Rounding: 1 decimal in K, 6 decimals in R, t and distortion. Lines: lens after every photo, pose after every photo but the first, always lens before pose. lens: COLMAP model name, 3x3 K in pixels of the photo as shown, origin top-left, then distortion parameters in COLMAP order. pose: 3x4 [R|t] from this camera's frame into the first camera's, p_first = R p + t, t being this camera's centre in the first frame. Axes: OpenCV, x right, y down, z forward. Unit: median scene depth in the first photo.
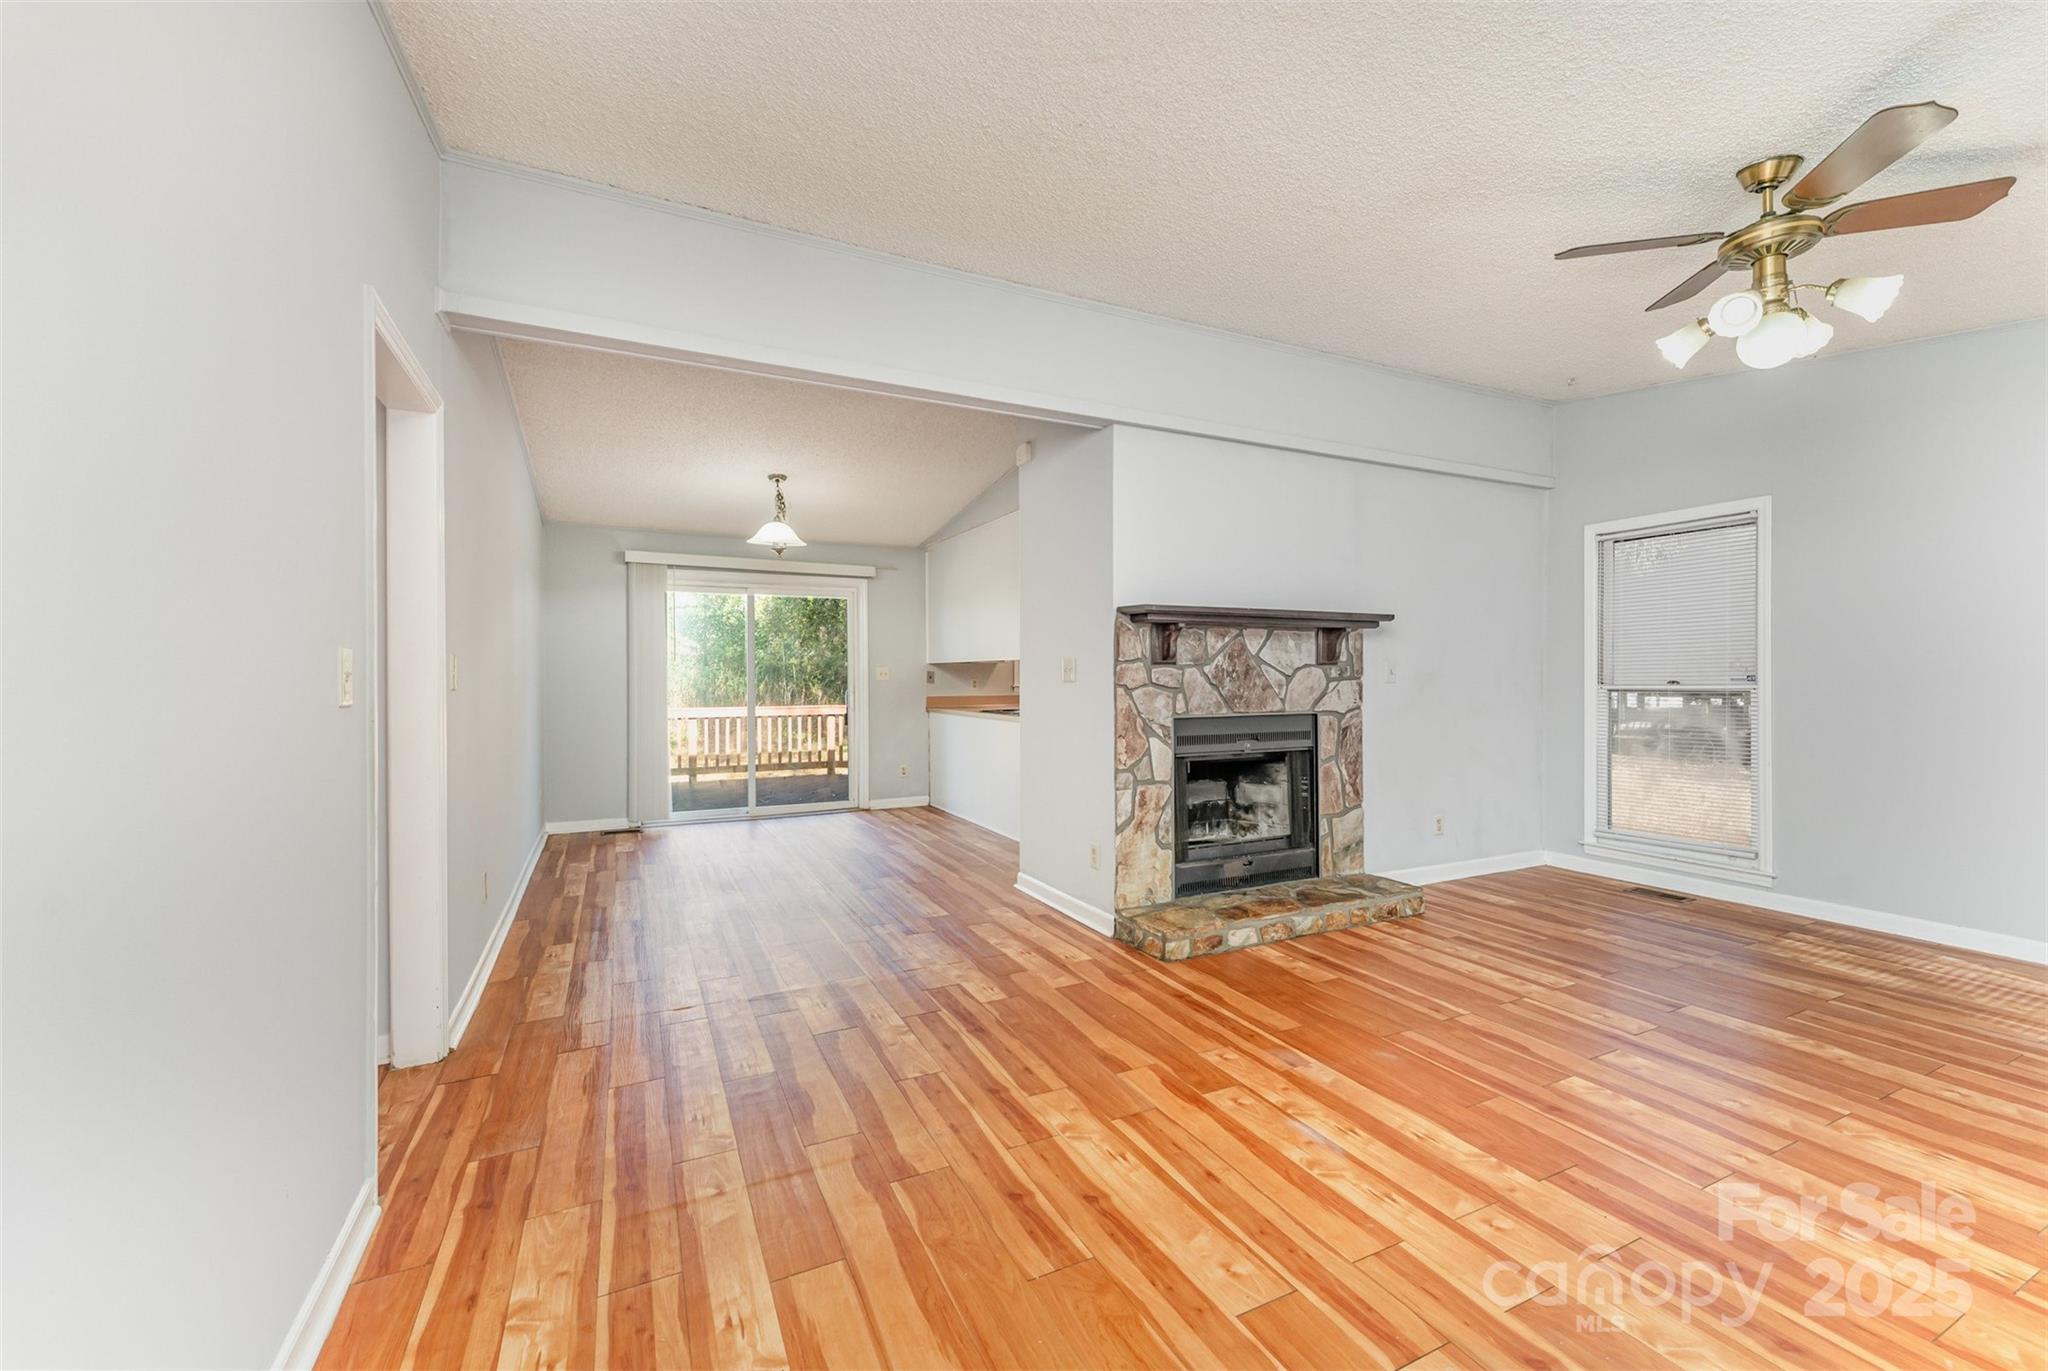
lens RADIAL K [[836.6, 0, 1027.9], [0, 836.6, 682.3], [0, 0, 1]] dist [0.004043, -0.000903]
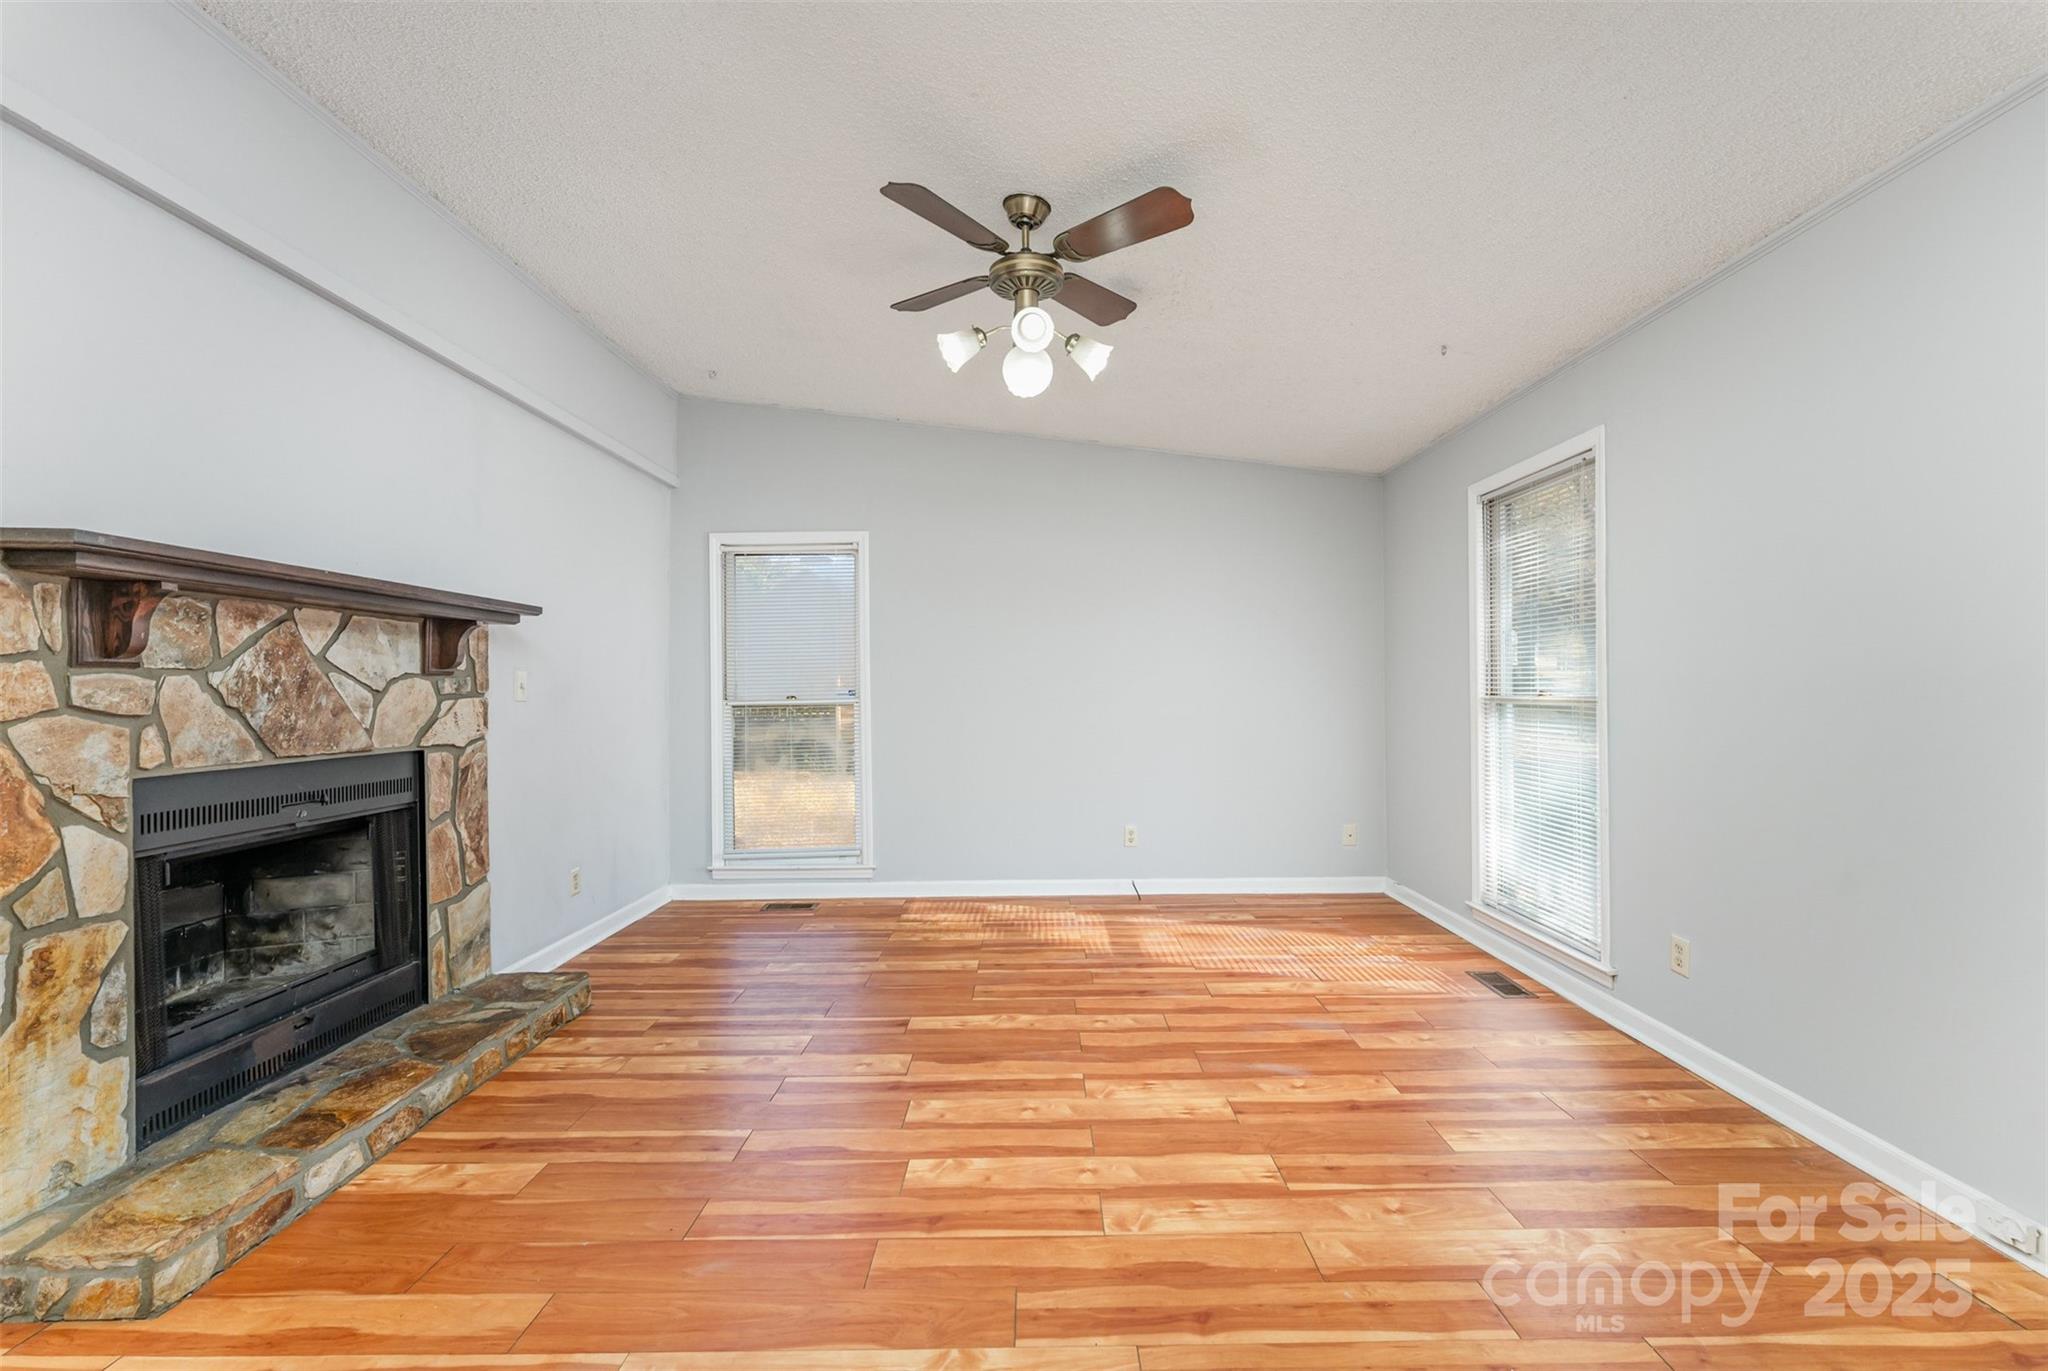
lens RADIAL K [[836.6, 0, 1031.3], [0, 836.6, 685.8], [0, 0, 1]] dist [0.004043, -0.000903]
pose [[0.436831, 0.004251, 0.899534, -0.035711], [0.014458, 0.999826, -0.011746, 0.002300], [-0.899428, 0.018136, 0.436693, 0.324048]]
